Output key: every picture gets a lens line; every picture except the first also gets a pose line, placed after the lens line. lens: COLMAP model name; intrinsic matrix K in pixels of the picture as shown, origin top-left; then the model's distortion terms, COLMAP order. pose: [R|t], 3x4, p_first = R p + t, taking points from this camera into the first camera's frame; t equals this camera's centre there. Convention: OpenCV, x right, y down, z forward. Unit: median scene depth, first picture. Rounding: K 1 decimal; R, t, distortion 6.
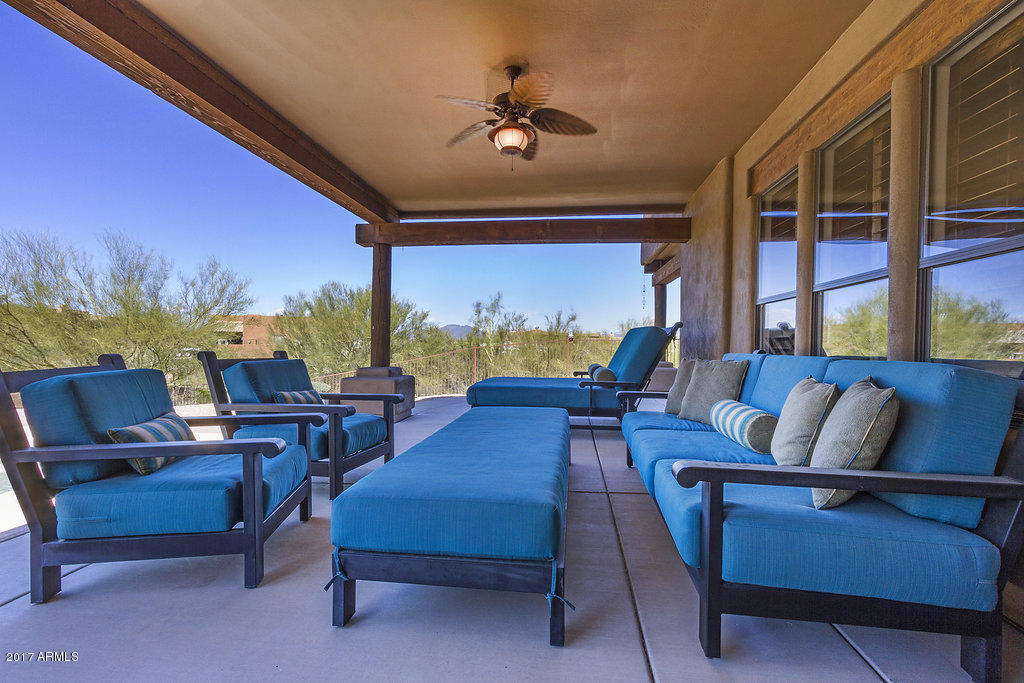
lens RADIAL K [[468.2, 0, 512.9], [0, 468.2, 346.7], [0, 0, 1]] dist [0.009331, -0.001620]
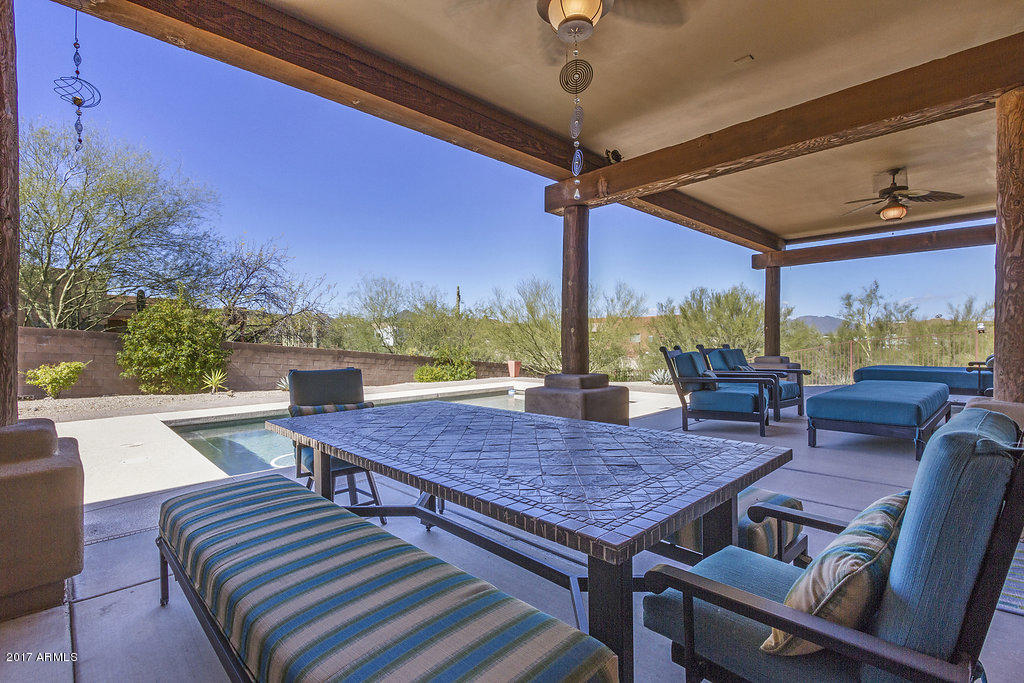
lens RADIAL K [[468.2, 0, 516.8], [0, 468.2, 346.5], [0, 0, 1]] dist [0.009331, -0.001620]
pose [[0.777774, -0.006803, -0.628507, 0.001880], [0.010966, 0.999936, 0.002748, 0.002280], [0.628448, -0.009030, 0.777799, -0.437708]]
